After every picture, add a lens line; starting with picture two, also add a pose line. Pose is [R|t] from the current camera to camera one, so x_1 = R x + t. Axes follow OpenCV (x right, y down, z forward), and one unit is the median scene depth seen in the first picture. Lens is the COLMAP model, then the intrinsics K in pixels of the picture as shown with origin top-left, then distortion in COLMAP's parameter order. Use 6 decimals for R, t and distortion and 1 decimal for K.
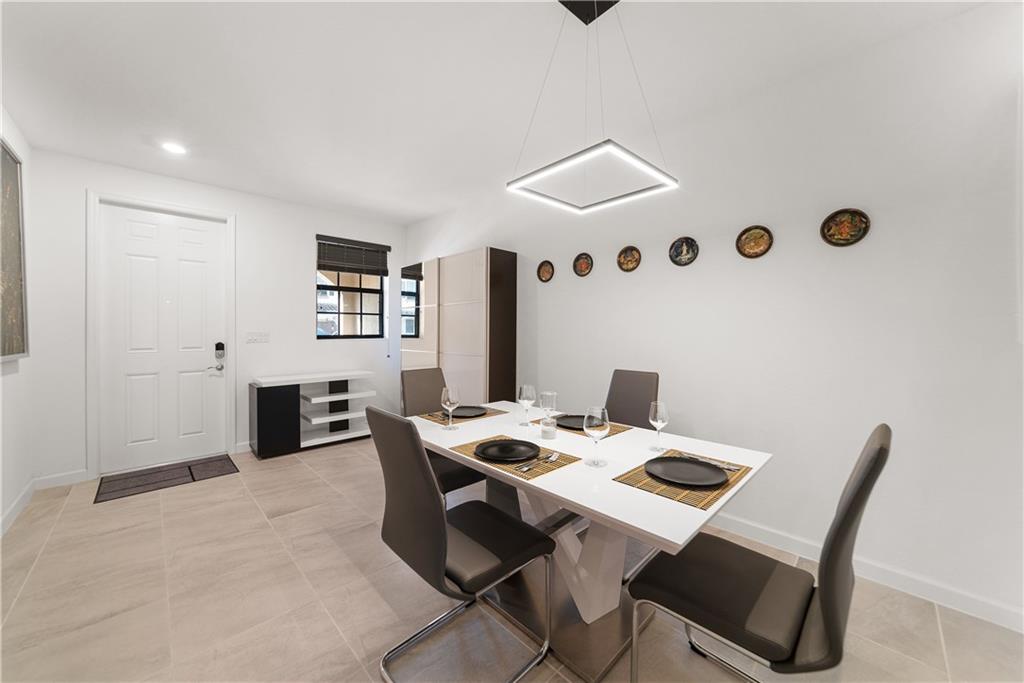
lens RADIAL K [[367.8, 0, 509.7], [0, 367.8, 333.4], [0, 0, 1]] dist [-0.019548, 0.002089]
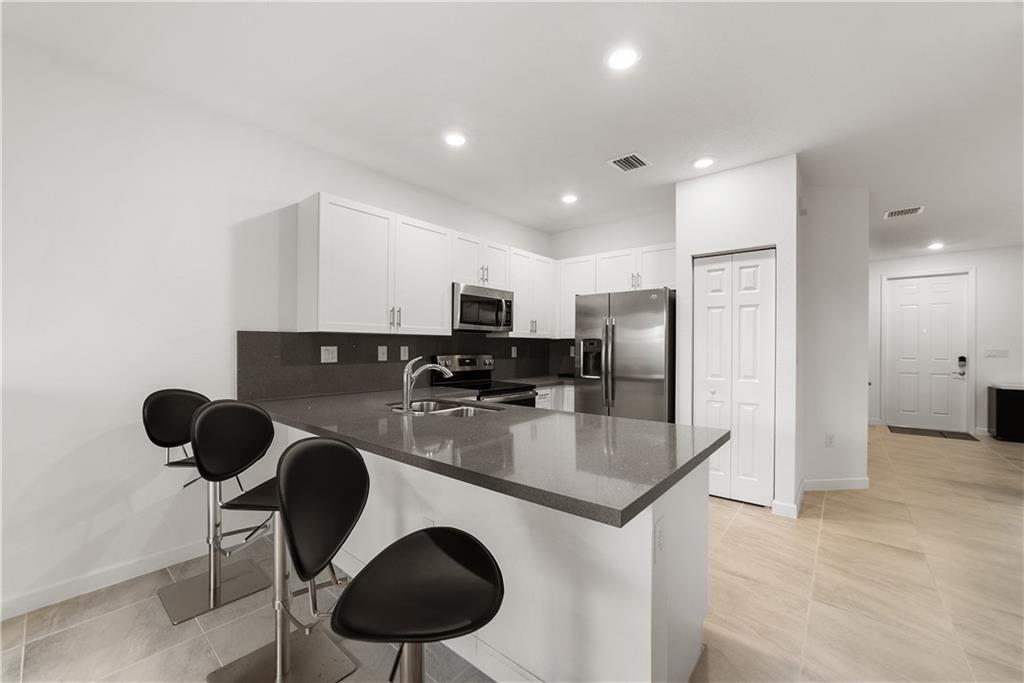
lens RADIAL K [[406.2, 0, 514.2], [0, 406.2, 348.2], [0, 0, 1]] dist [-0.016994, 0.006667]
pose [[0.093842, -0.002106, -0.995585, 0.646959], [-0.007591, 0.999967, -0.002831, 0.010627], [0.995558, 0.007823, 0.093823, -0.953397]]
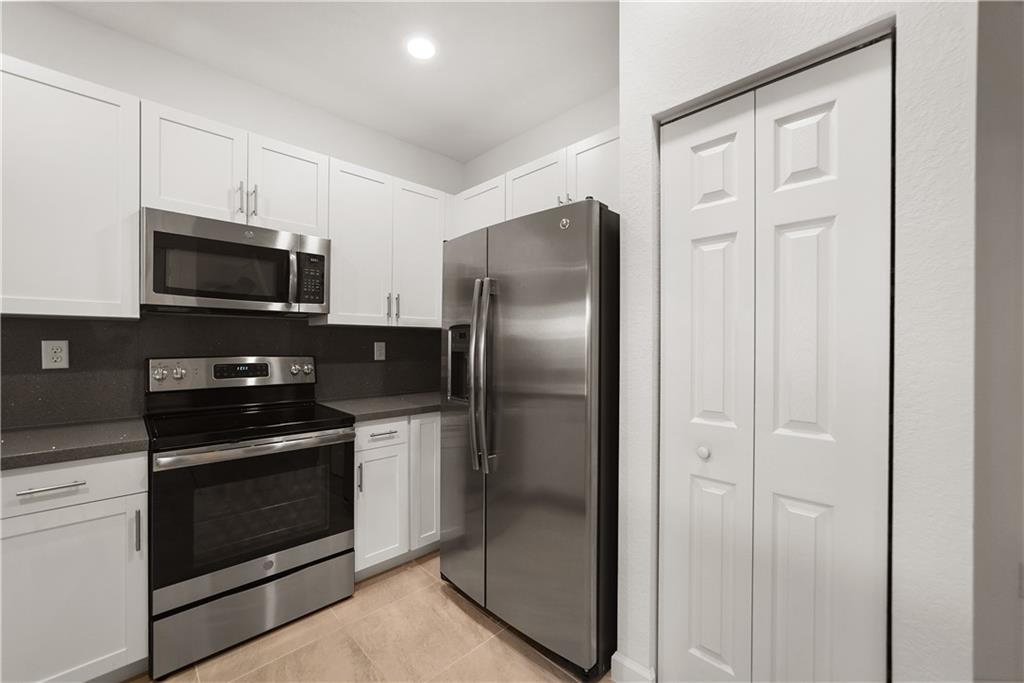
lens RADIAL K [[406.2, 0, 510.4], [0, 406.2, 345.2], [0, 0, 1]] dist [-0.016994, 0.006667]
pose [[-0.012095, -0.002495, -0.999924, 0.123936], [-0.007097, 0.999972, -0.002409, 0.008003], [0.999902, 0.007067, -0.012112, -0.578502]]
